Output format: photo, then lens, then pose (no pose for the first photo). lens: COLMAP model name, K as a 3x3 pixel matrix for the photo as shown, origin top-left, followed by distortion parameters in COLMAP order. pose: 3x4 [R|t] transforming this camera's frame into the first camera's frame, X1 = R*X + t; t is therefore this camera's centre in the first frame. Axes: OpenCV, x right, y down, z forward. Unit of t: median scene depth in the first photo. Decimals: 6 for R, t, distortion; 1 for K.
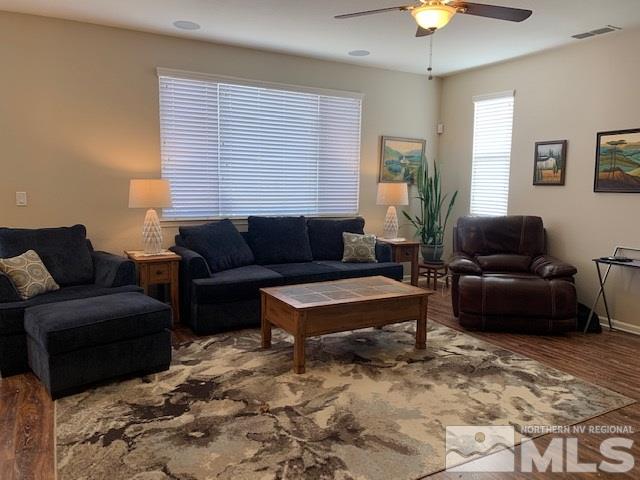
lens RADIAL K [[488.9, 0, 317.9], [0, 488.9, 237.6], [0, 0, 1]] dist [0.077057, -0.106921]
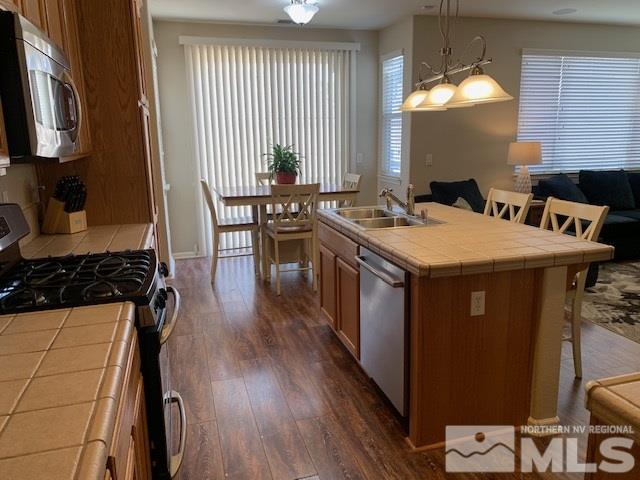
lens RADIAL K [[488.9, 0, 317.9], [0, 488.9, 237.6], [0, 0, 1]] dist [0.077057, -0.106921]
pose [[0.974841, 0.014459, -0.222431, -0.574087], [0.004445, 0.996434, 0.084256, 0.016654], [0.222856, -0.083125, 0.971301, -0.357197]]
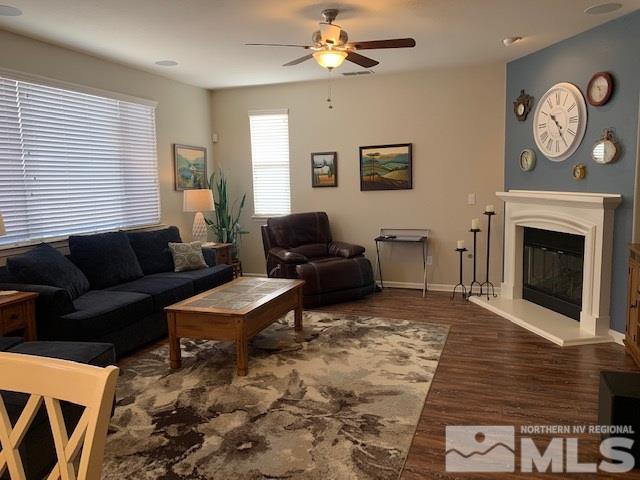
lens RADIAL K [[488.9, 0, 317.9], [0, 488.9, 237.6], [0, 0, 1]] dist [0.077057, -0.106921]
pose [[0.757018, -0.110592, 0.643967, -0.438100], [0.109549, 0.993103, 0.041771, -0.035396], [-0.644145, 0.038925, 0.763912, 0.057351]]
